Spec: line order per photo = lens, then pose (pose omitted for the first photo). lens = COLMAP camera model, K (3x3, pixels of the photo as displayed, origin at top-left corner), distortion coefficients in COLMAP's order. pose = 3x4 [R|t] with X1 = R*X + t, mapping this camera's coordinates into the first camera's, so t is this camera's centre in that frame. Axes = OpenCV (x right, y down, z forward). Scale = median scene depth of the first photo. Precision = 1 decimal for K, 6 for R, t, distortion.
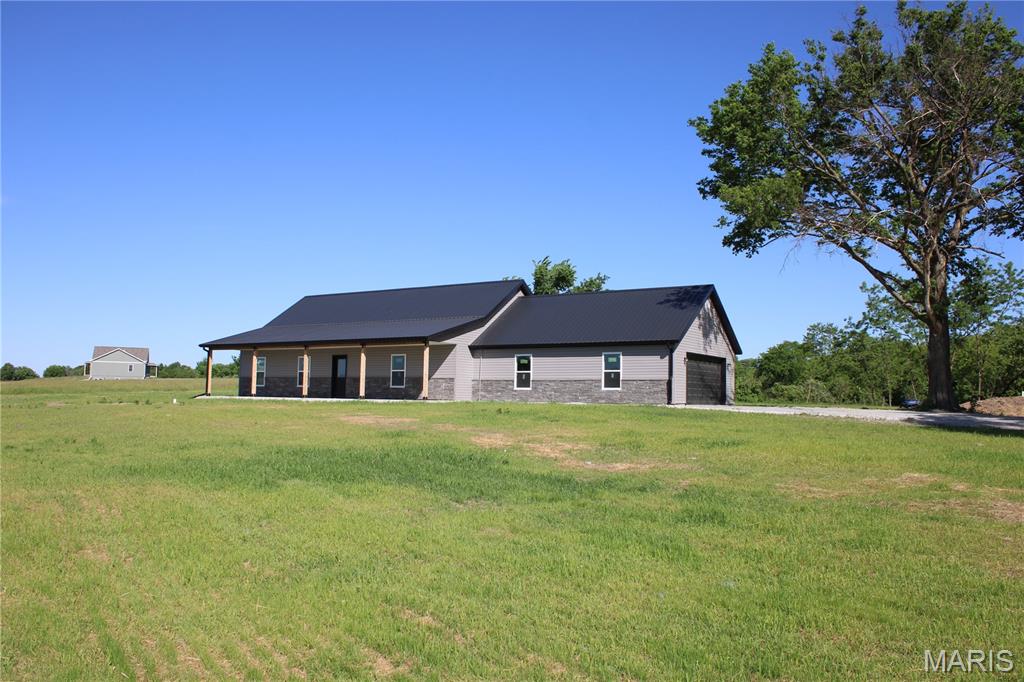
lens RADIAL K [[844.9, 0, 512.0], [0, 844.9, 341.0], [0, 0, 1]] dist [-0.096376, 0.001487]
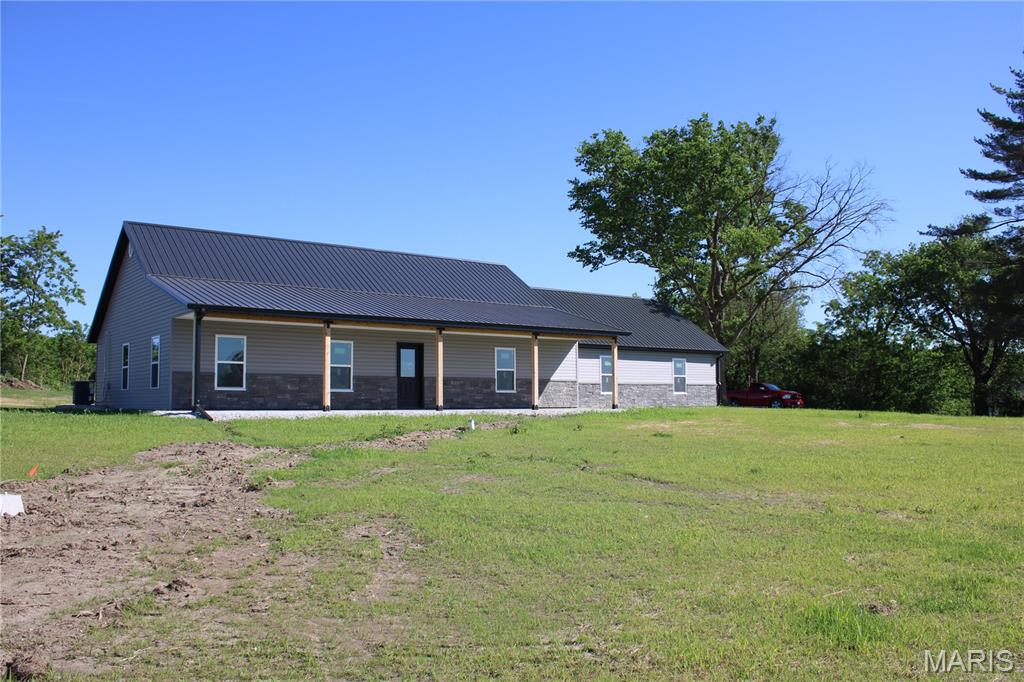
lens RADIAL K [[844.9, 0, 512.0], [0, 844.9, 341.0], [0, 0, 1]] dist [-0.096376, 0.001487]
pose [[0.330804, 0.050180, 0.942364, -0.843452], [-0.058505, 0.997755, -0.032592, 0.034134], [-0.941884, -0.044352, 0.332998, 0.756257]]
